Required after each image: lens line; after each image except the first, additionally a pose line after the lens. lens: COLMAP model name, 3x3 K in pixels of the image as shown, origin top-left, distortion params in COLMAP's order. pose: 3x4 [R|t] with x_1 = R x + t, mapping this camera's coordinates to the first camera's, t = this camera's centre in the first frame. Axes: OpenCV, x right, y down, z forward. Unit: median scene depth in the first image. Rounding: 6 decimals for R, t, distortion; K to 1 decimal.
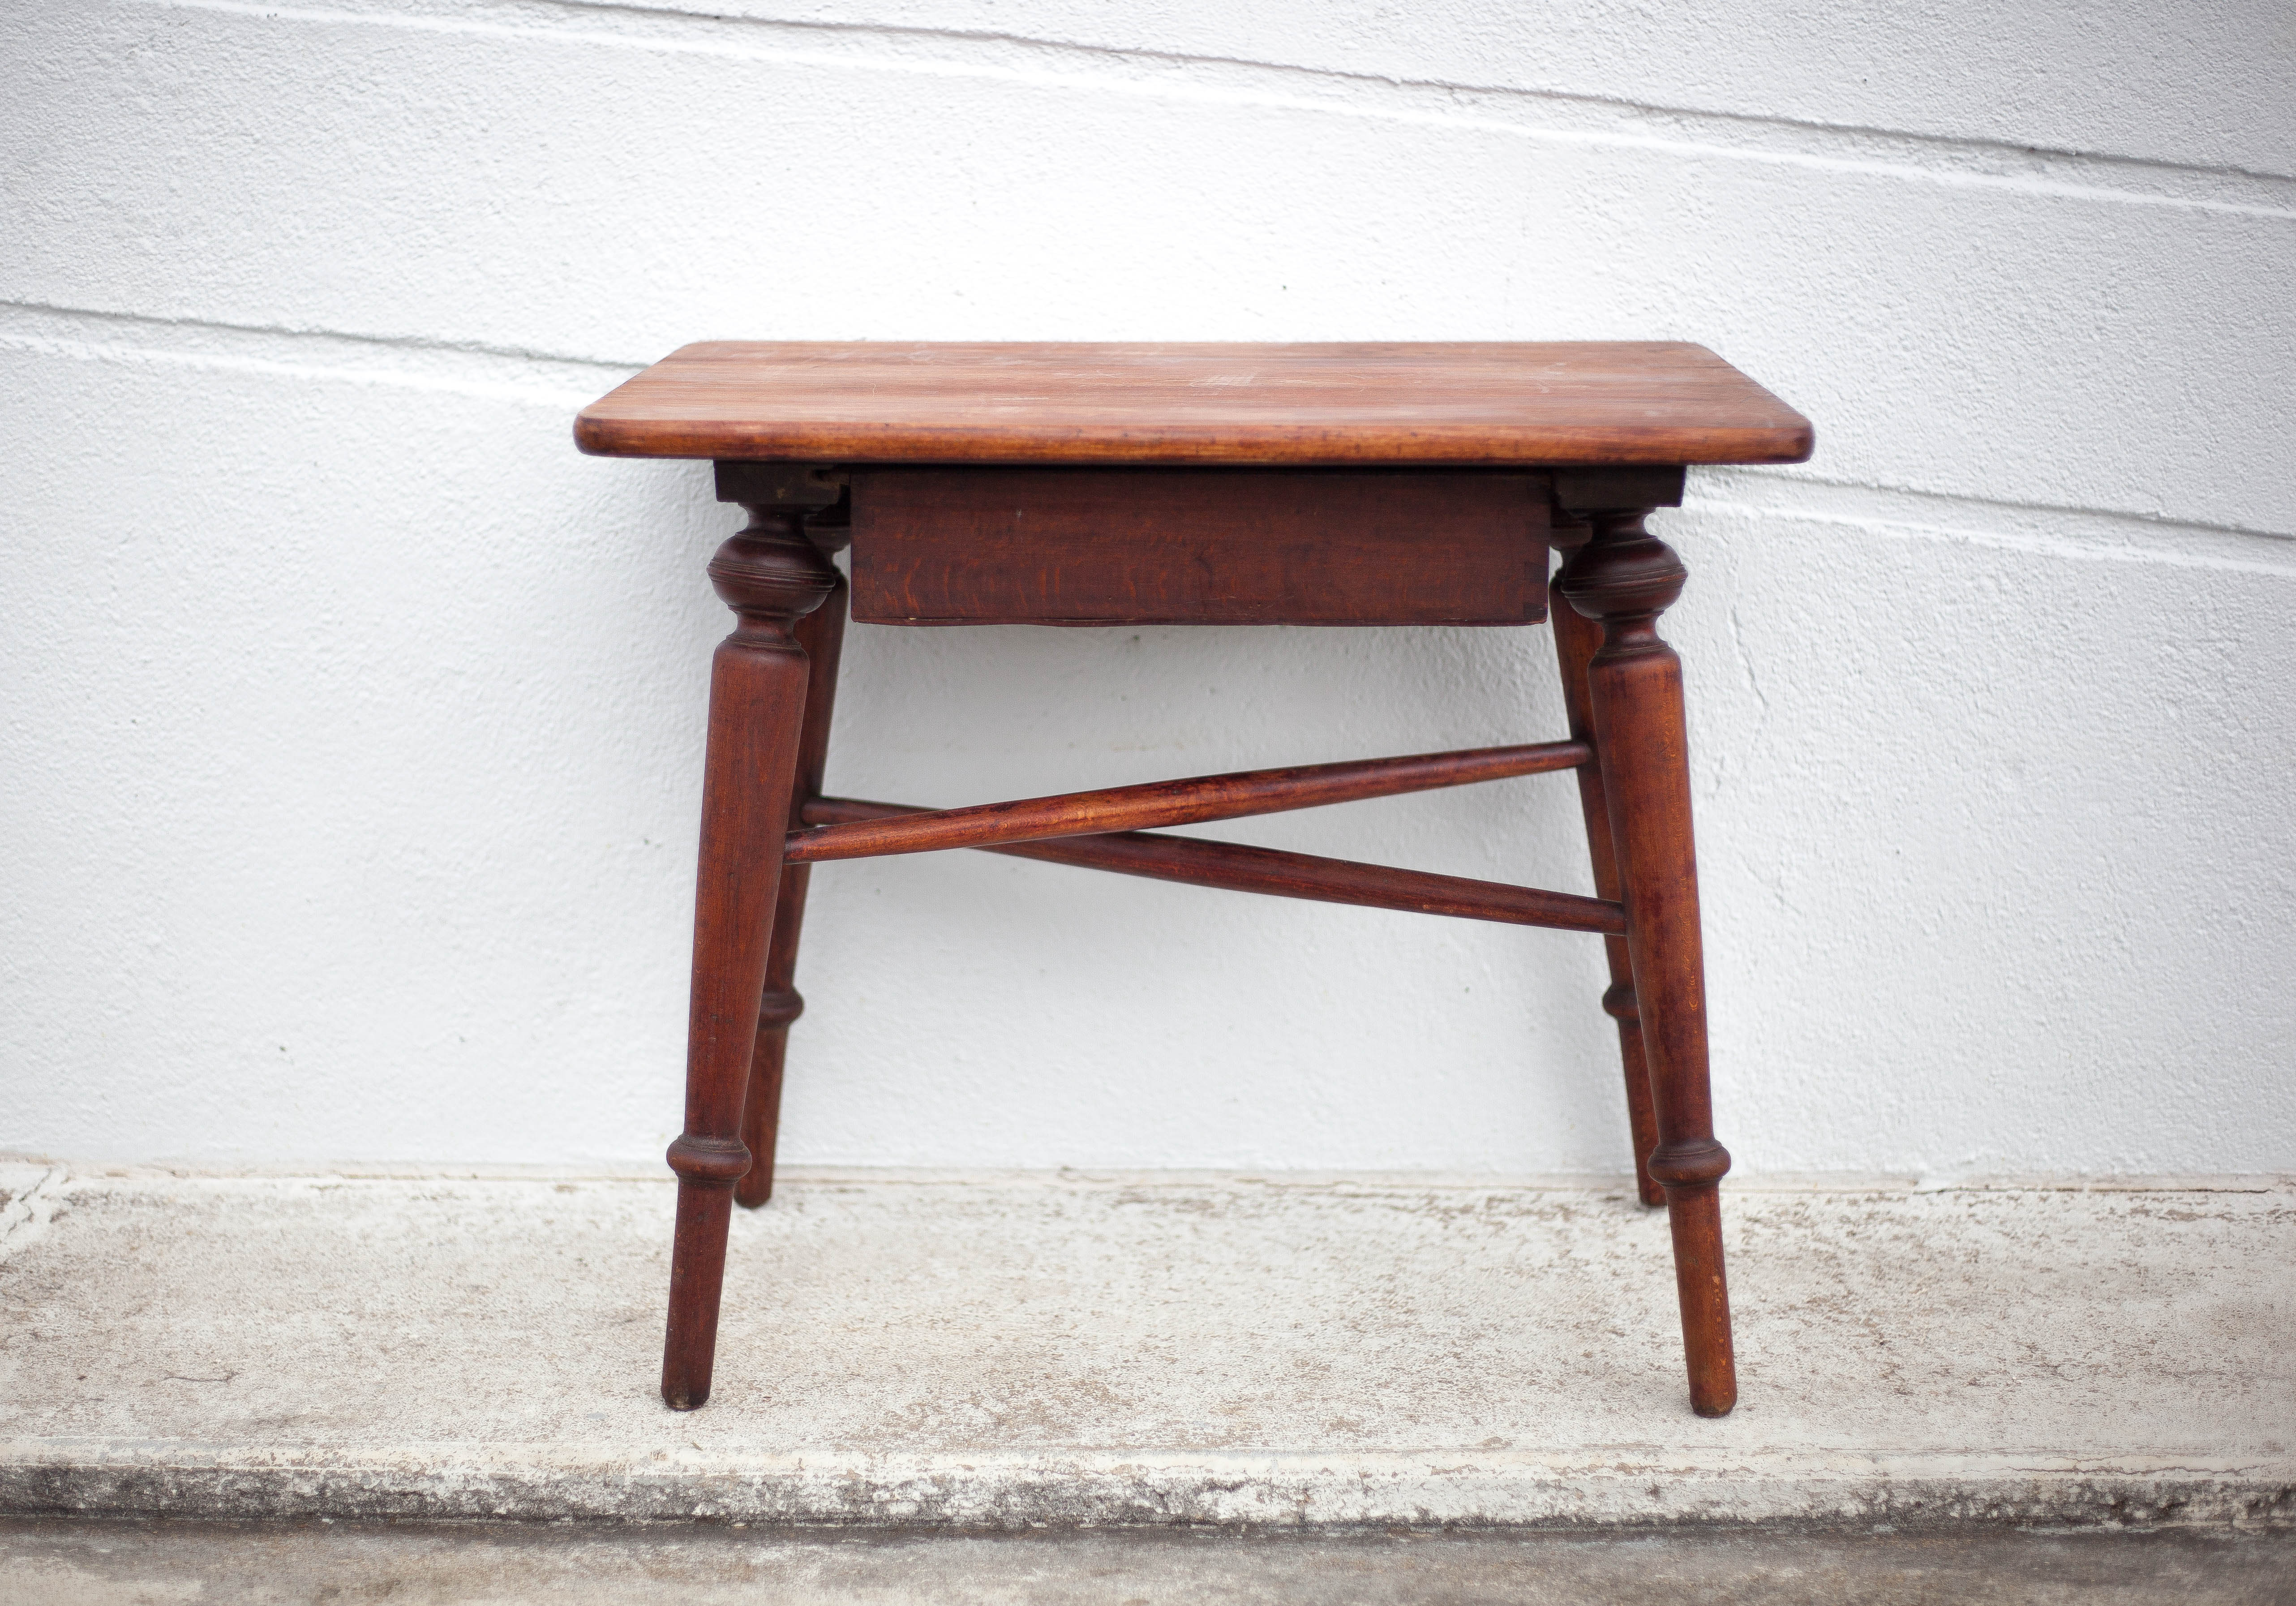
lens RADIAL K [[3655.6, 0, 1150.8], [0, 3655.6, 759.3], [0, 0, 1]] dist [-0.111510, -0.035868]
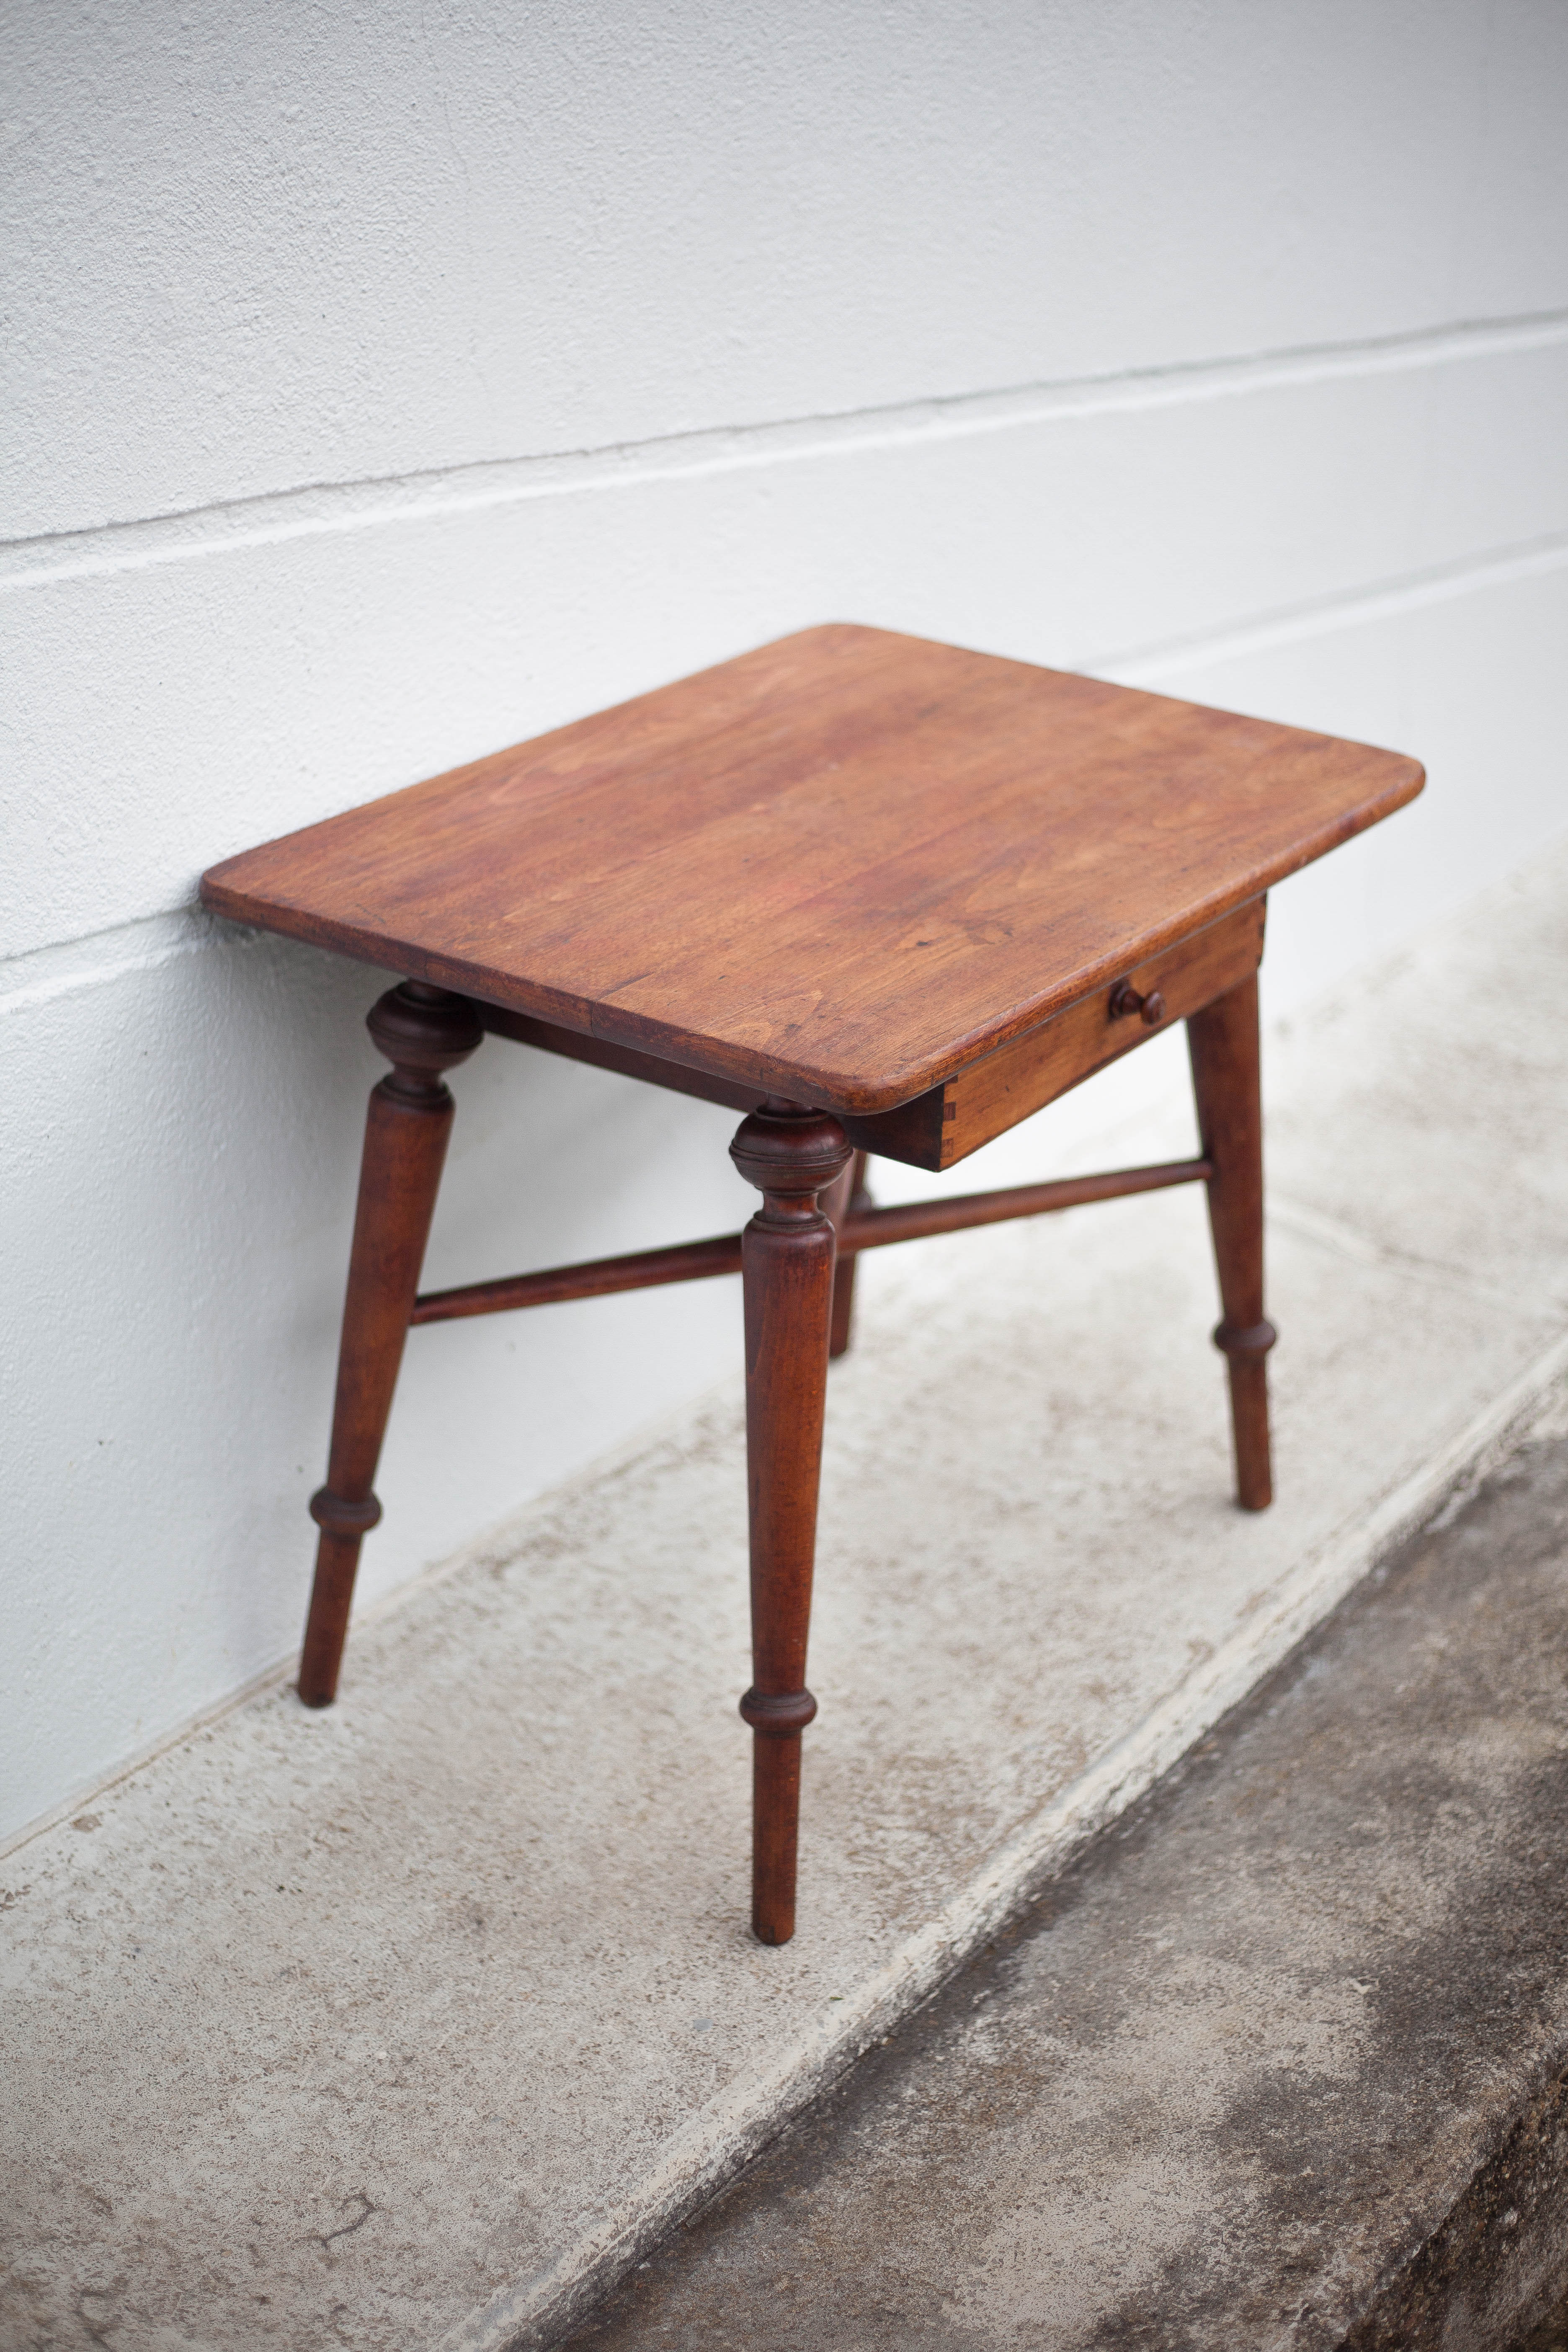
lens RADIAL K [[3418.9, 0, 786.0], [0, 3418.9, 1114.1], [0, 0, 1]] dist [-0.109076, -0.044031]
pose [[0.578343, -0.335666, 0.743537, -0.712251], [0.137444, 0.938492, 0.316769, -0.330299], [-0.804132, -0.081007, 0.588905, 0.428207]]
